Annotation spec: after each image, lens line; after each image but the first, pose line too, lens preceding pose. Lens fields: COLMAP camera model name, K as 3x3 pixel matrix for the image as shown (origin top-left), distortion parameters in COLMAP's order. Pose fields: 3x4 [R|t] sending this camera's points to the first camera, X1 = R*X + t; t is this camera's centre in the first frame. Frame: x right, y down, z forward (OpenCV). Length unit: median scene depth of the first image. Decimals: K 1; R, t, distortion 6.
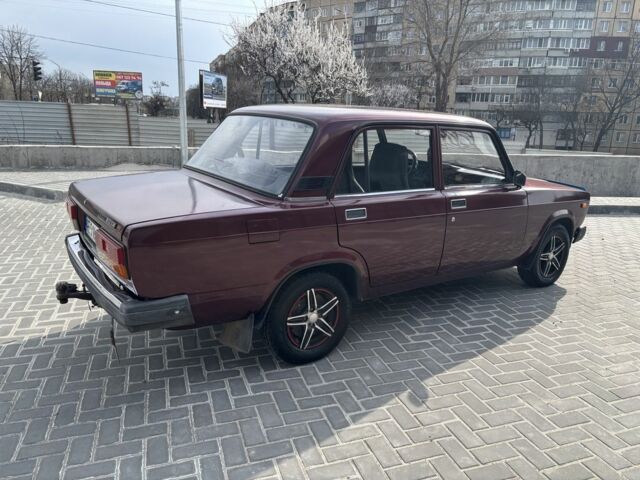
lens RADIAL K [[485.6, 0, 317.0], [0, 485.6, 241.0], [0, 0, 1]] dist [0.032969, -0.023661]
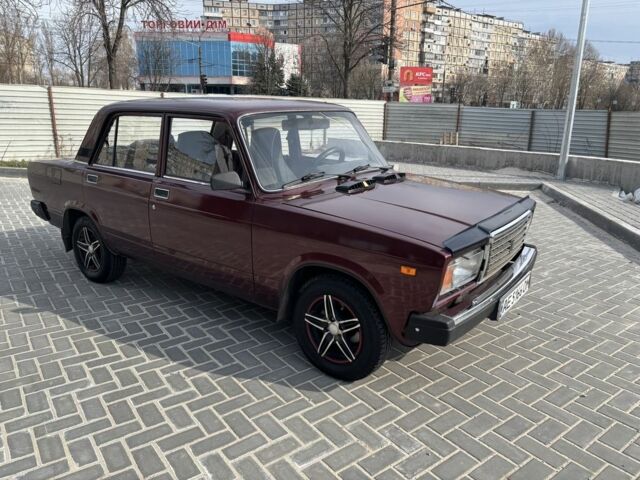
lens RADIAL K [[485.6, 0, 325.0], [0, 485.6, 237.7], [0, 0, 1]] dist [0.032969, -0.023661]
pose [[0.310224, 0.215886, -0.925826, 0.455025], [-0.244574, 0.959218, 0.141721, -0.072545], [0.918665, 0.182468, 0.350372, 0.340943]]
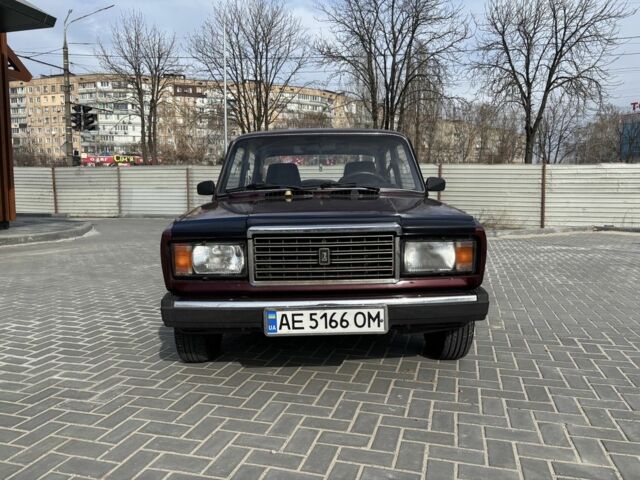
lens RADIAL K [[485.6, 0, 323.8], [0, 485.6, 240.4], [0, 0, 1]] dist [0.032969, -0.023661]
pose [[-0.569113, 0.046829, -0.820925, 0.414014], [-0.229887, 0.949503, 0.213534, -0.110150], [0.789470, 0.310245, -0.529609, 0.660143]]
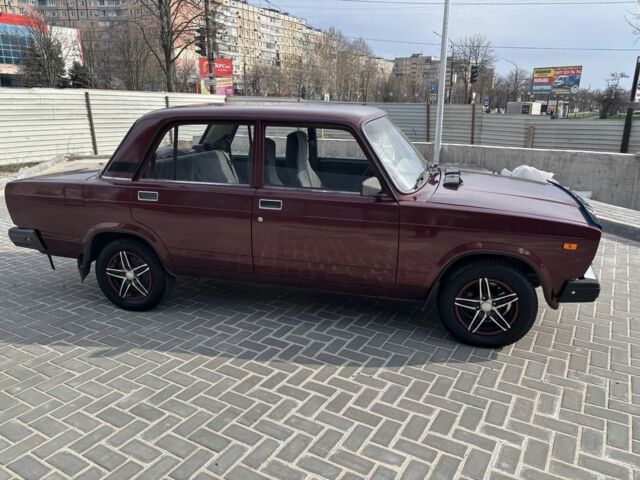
lens RADIAL K [[485.6, 0, 325.1], [0, 485.6, 240.4], [0, 0, 1]] dist [0.032969, -0.023661]
pose [[0.657820, 0.175869, -0.732354, 0.371229], [-0.172706, 0.981669, 0.080611, -0.035675], [0.733107, 0.073455, 0.676135, 0.156463]]
